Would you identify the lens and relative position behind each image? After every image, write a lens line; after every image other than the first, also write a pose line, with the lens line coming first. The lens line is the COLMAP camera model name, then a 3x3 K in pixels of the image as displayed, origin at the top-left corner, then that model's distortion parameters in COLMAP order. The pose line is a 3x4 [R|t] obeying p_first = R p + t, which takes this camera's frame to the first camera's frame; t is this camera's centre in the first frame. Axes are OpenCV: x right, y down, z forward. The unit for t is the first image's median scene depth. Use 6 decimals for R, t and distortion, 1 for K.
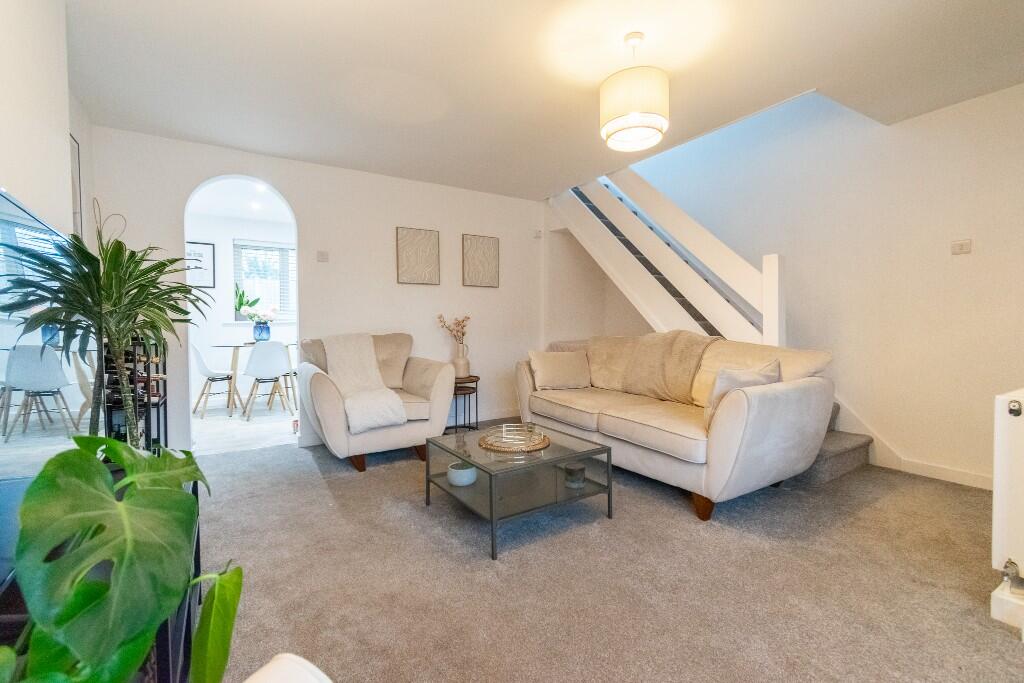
lens RADIAL K [[451.9, 0, 517.1], [0, 451.9, 334.3], [0, 0, 1]] dist [0.003171, -0.002006]
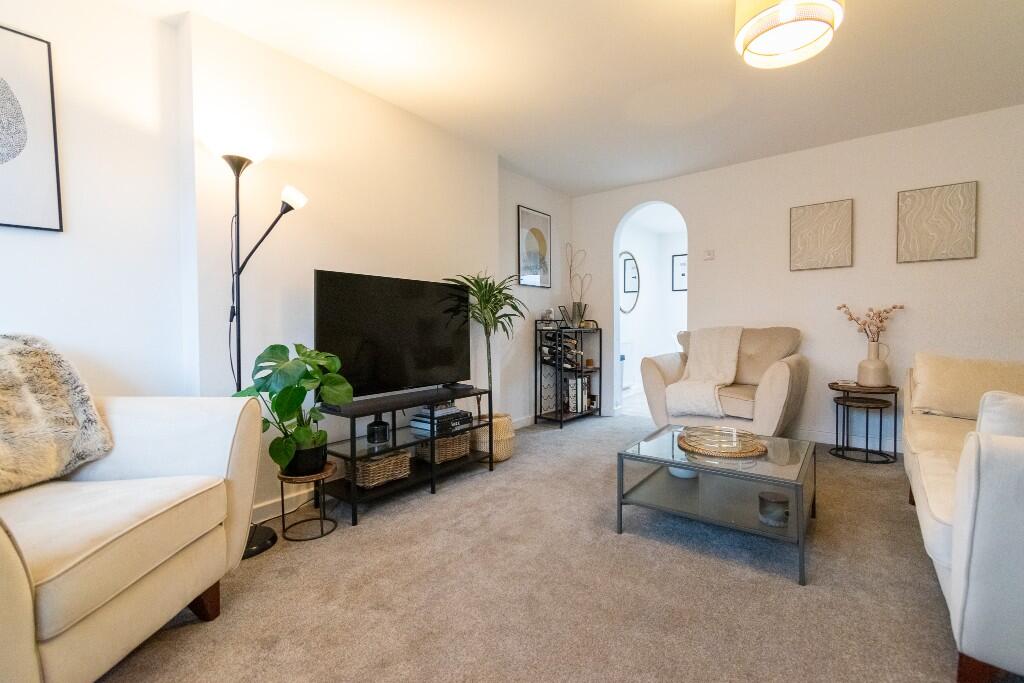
lens RADIAL K [[451.9, 0, 517.8], [0, 451.9, 340.1], [0, 0, 1]] dist [0.003171, -0.002006]
pose [[0.325323, 0.021185, -0.945365, 0.417247], [-0.024073, 0.999611, 0.014117, 0.022902], [0.945296, 0.018165, 0.325707, 0.214582]]
